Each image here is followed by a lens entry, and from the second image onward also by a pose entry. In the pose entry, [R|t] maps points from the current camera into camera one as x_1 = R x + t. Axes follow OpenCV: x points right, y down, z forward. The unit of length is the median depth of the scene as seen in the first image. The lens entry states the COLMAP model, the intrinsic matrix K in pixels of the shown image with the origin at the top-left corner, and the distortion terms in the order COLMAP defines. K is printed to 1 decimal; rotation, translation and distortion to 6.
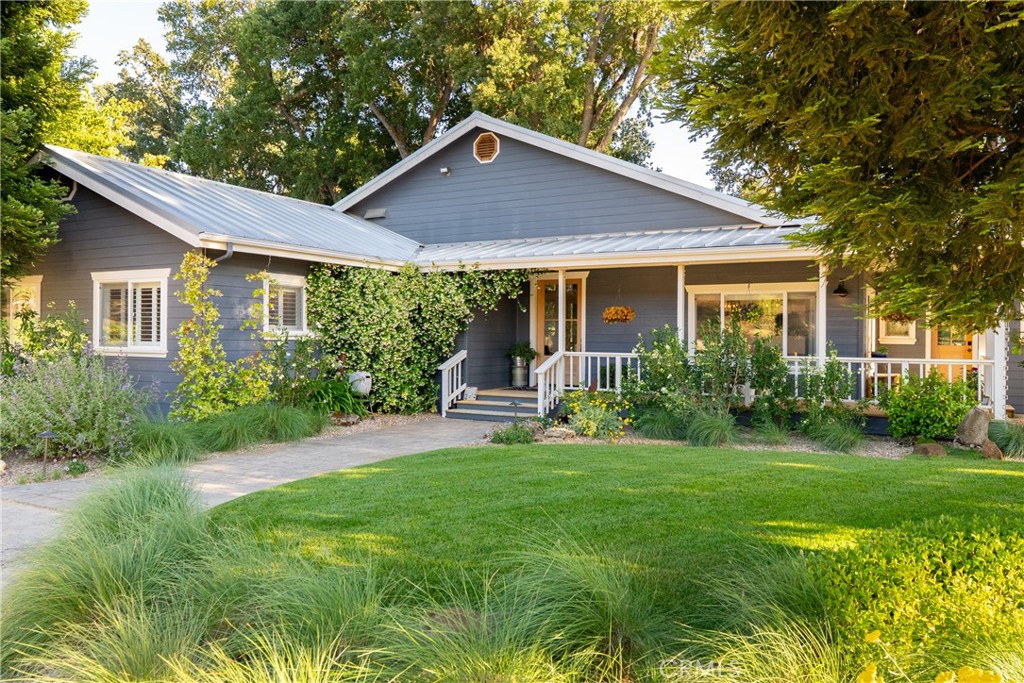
lens RADIAL K [[792.4, 0, 512.2], [0, 792.4, 341.4], [0, 0, 1]] dist [-0.000337, -0.000003]
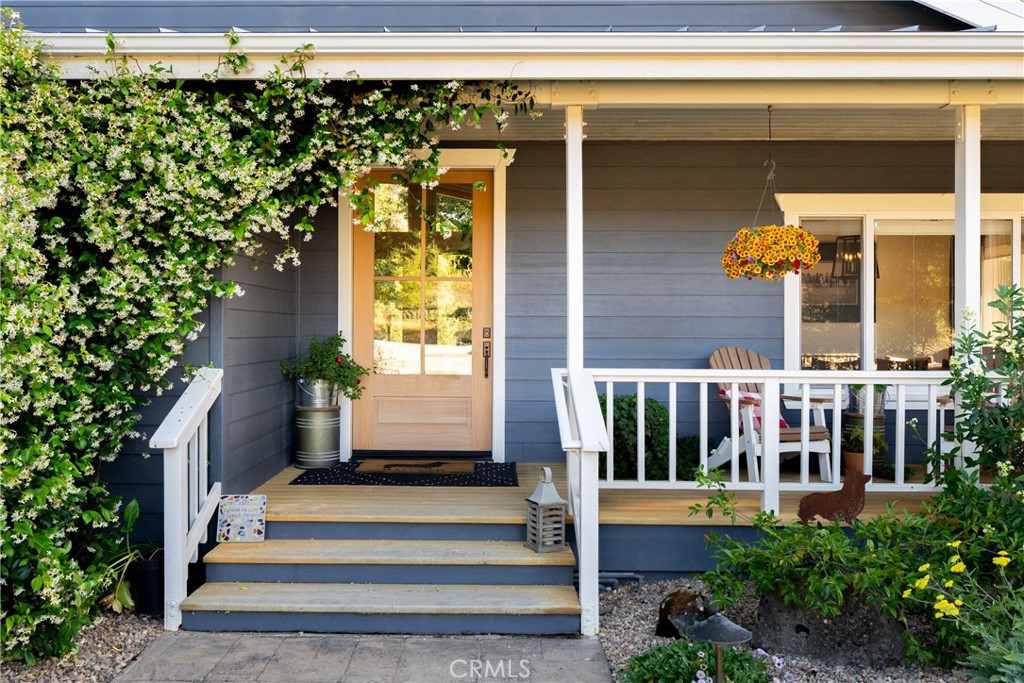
lens RADIAL K [[986.1, 0, 510.9], [0, 986.1, 338.0], [0, 0, 1]] dist [-0.001516, 0.000000]
pose [[0.891003, -0.005247, 0.453966, -0.132266], [0.003071, 0.999980, 0.005531, -0.001939], [-0.453986, -0.003534, 0.891002, 0.654046]]
